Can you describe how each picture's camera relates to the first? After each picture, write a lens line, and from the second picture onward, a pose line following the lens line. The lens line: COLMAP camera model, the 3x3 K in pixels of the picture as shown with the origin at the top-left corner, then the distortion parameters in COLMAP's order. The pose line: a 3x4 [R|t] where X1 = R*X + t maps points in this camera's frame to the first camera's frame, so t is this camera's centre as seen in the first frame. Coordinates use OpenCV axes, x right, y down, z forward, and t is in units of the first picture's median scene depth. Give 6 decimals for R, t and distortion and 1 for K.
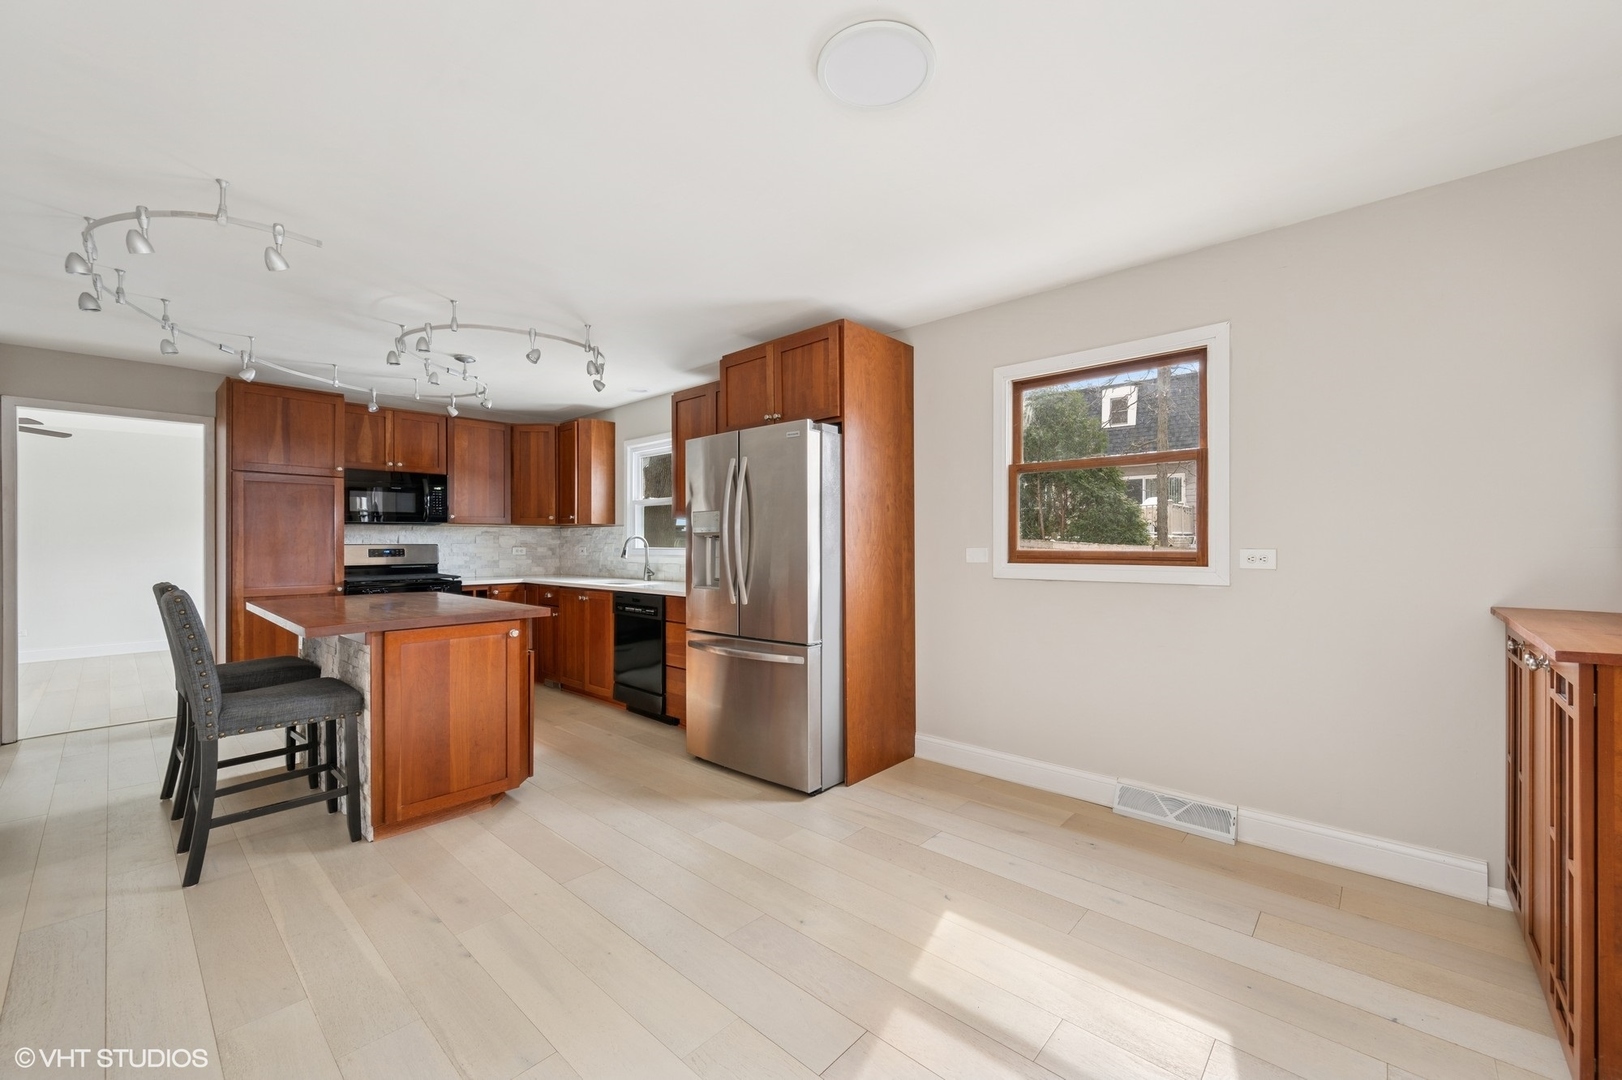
lens RADIAL K [[639.6, 0, 816.2], [0, 639.6, 542.2], [0, 0, 1]] dist [-0.002866, -0.000228]
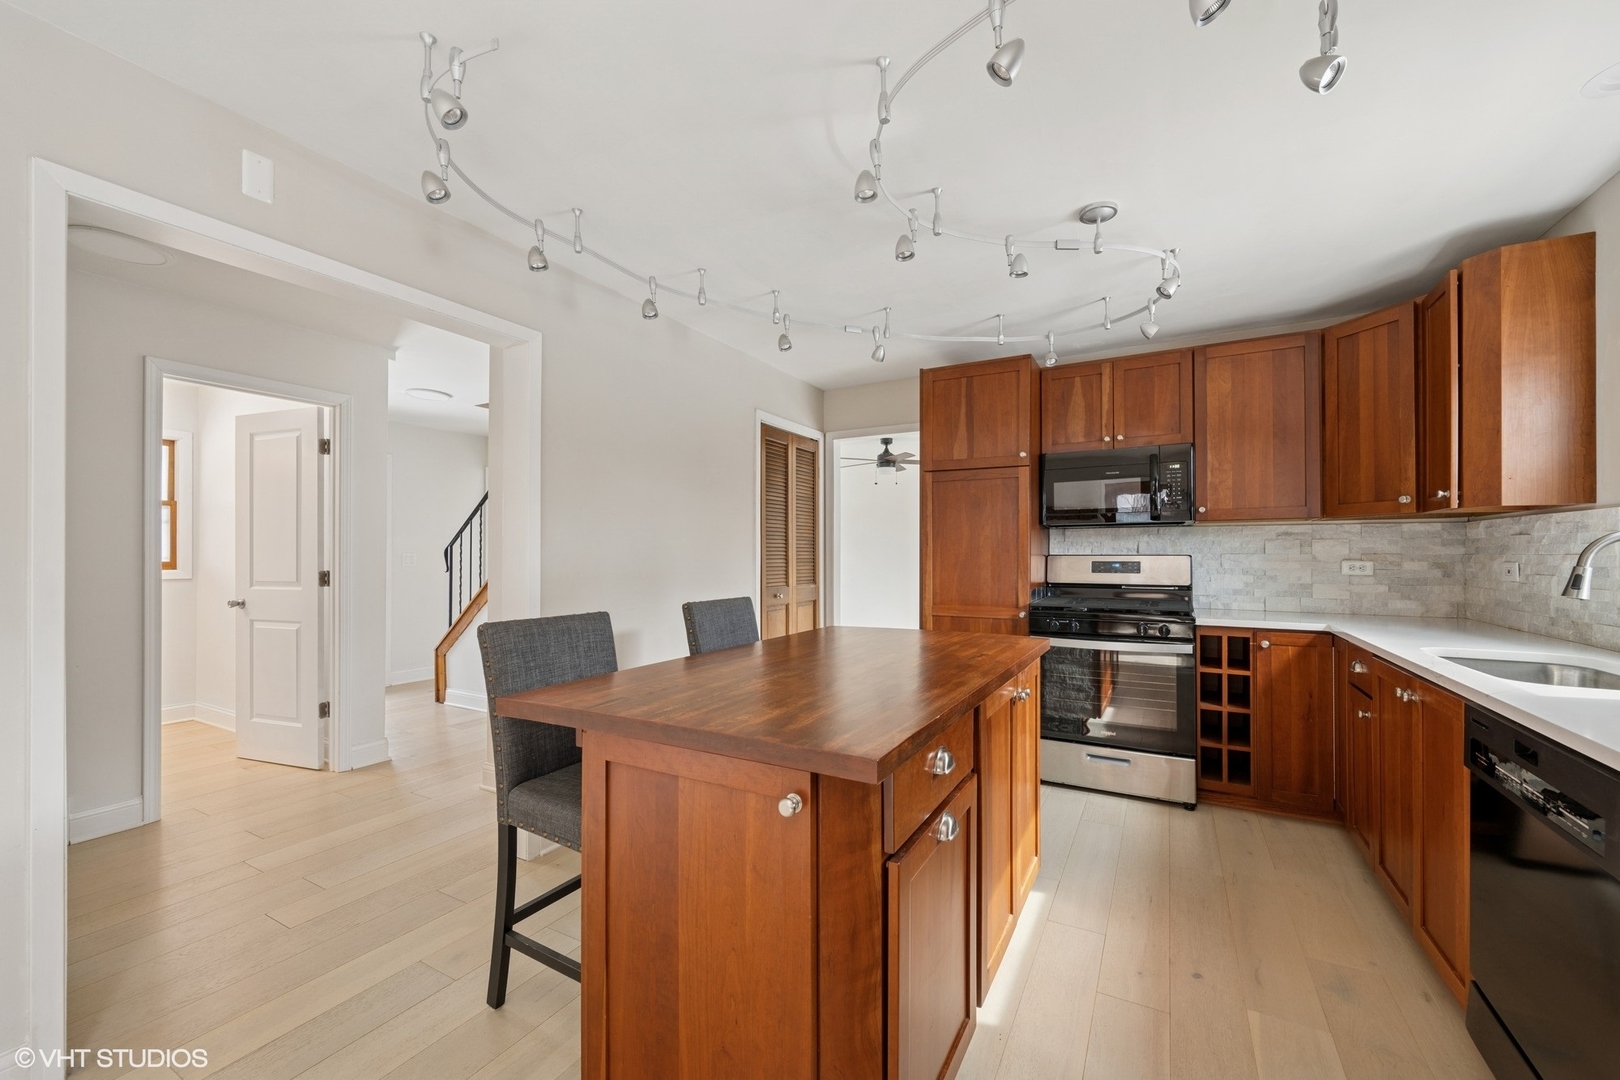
lens RADIAL K [[638.8, 0, 816.5], [0, 638.8, 549.0], [0, 0, 1]] dist [-0.002866, -0.000228]
pose [[0.234132, -0.006161, -0.972185, -0.062334], [0.001256, 0.999981, -0.006035, 0.000551], [0.972204, 0.000192, 0.234135, 0.489869]]
